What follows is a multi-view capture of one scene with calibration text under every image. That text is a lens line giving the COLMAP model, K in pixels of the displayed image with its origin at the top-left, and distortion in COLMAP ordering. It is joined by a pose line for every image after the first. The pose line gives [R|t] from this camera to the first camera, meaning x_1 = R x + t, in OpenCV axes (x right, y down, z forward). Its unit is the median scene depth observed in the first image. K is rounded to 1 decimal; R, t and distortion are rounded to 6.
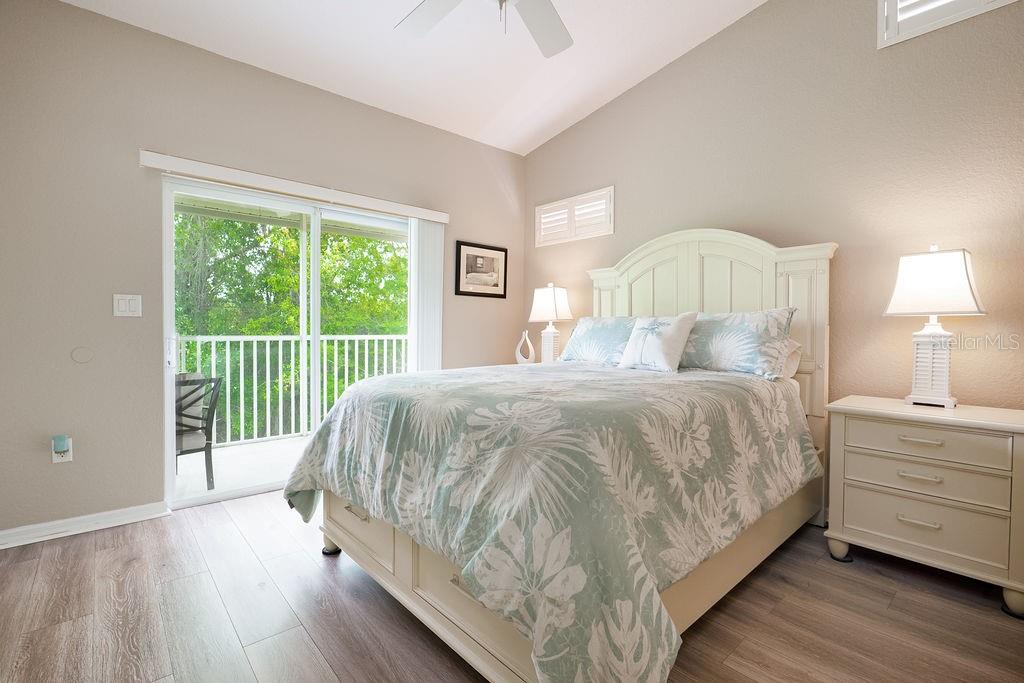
lens RADIAL K [[476.0, 0, 510.7], [0, 476.0, 341.9], [0, 0, 1]] dist [-0.008986, 0.000330]
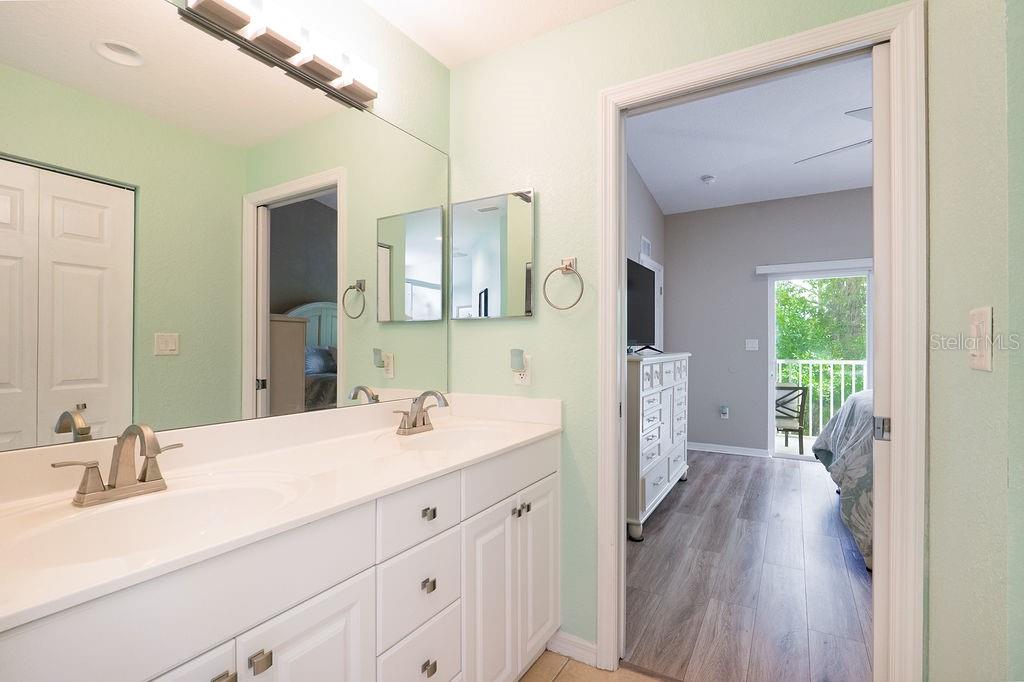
lens RADIAL K [[472.3, 0, 516.8], [0, 472.3, 342.2], [0, 0, 1]] dist [-0.010167, 0.000150]
pose [[0.316956, -0.019784, -0.948234, 0.585208], [-0.022755, 0.999336, -0.028457, -0.007462], [0.948167, 0.030597, 0.316295, -0.433845]]
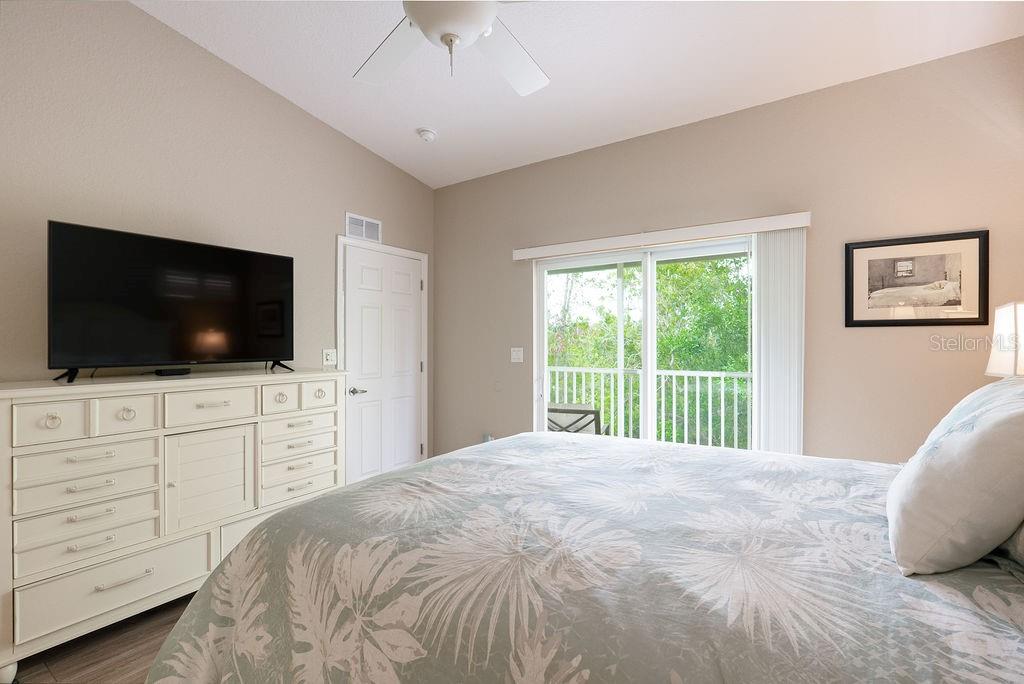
lens RADIAL K [[463.9, 0, 512.0], [0, 463.9, 342.0], [0, 0, 1]] dist [-0.010345, -0.000205]
pose [[0.240169, -0.014246, -0.970627, 0.473537], [-0.020588, 0.999593, -0.019765, -0.069811], [0.970513, 0.024730, 0.239778, 0.500278]]
